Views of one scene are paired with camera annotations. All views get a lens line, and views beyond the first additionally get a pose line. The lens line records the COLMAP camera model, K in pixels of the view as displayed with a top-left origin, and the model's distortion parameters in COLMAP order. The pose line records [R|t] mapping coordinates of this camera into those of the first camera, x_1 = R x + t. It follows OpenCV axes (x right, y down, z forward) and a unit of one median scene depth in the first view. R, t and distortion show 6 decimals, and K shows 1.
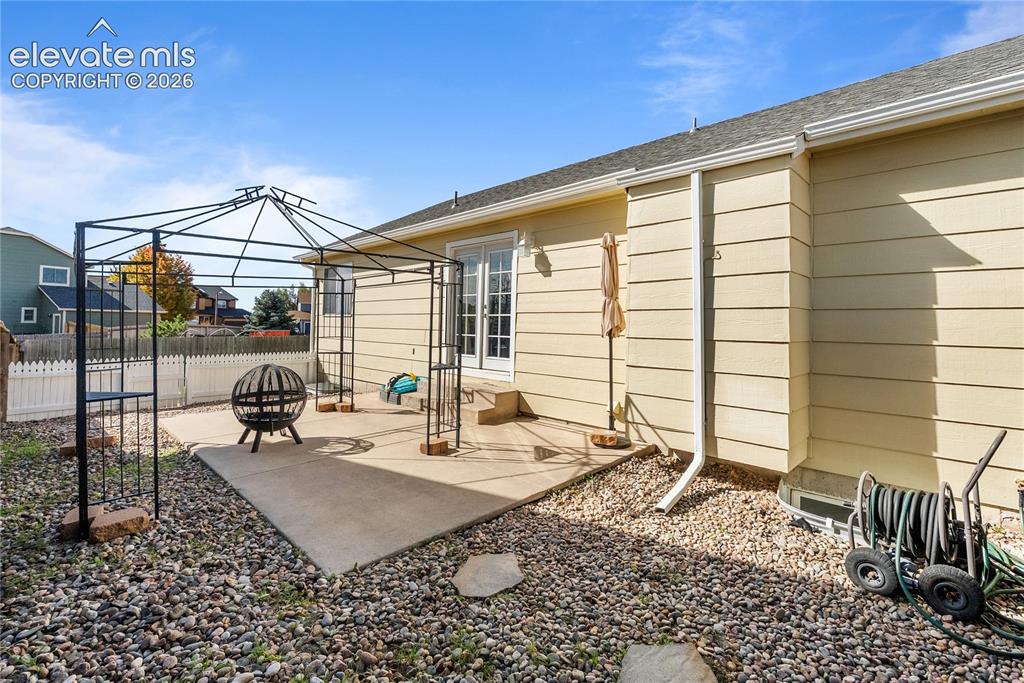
lens RADIAL K [[451.9, 0, 512.0], [0, 451.9, 341.5], [0, 0, 1]] dist [-0.001170, 0.000102]
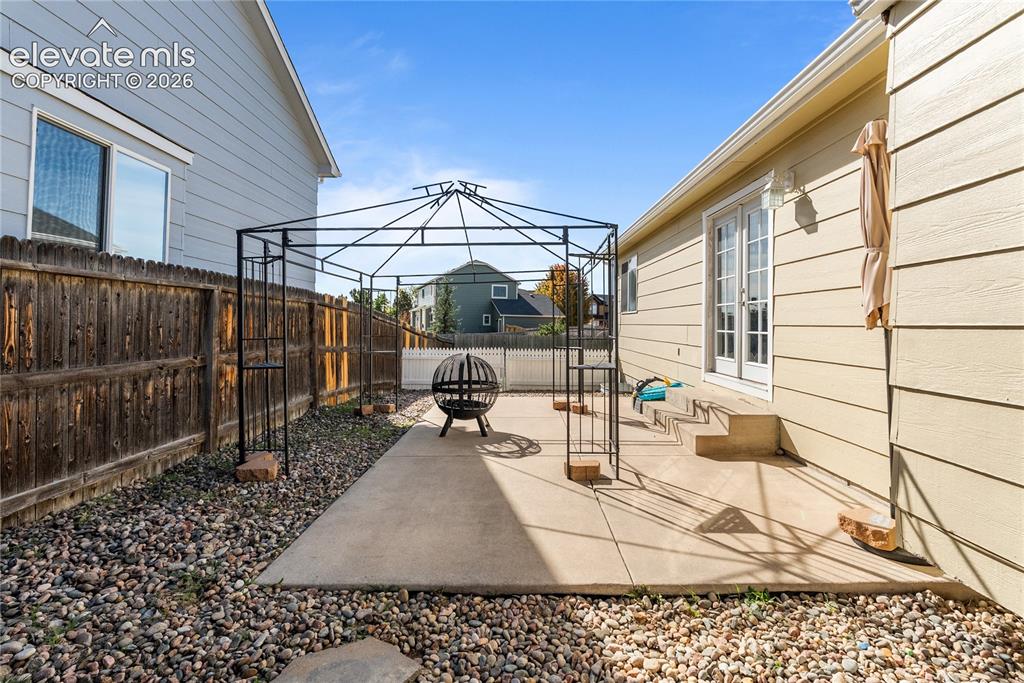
lens RADIAL K [[456.8, 0, 514.0], [0, 456.8, 327.2], [0, 0, 1]] dist [-0.002683, 0.000128]
pose [[0.696352, 0.001158, -0.717699, 0.306432], [-0.029424, 0.999204, -0.026936, 0.015072], [0.717097, 0.039875, 0.695832, 0.372348]]
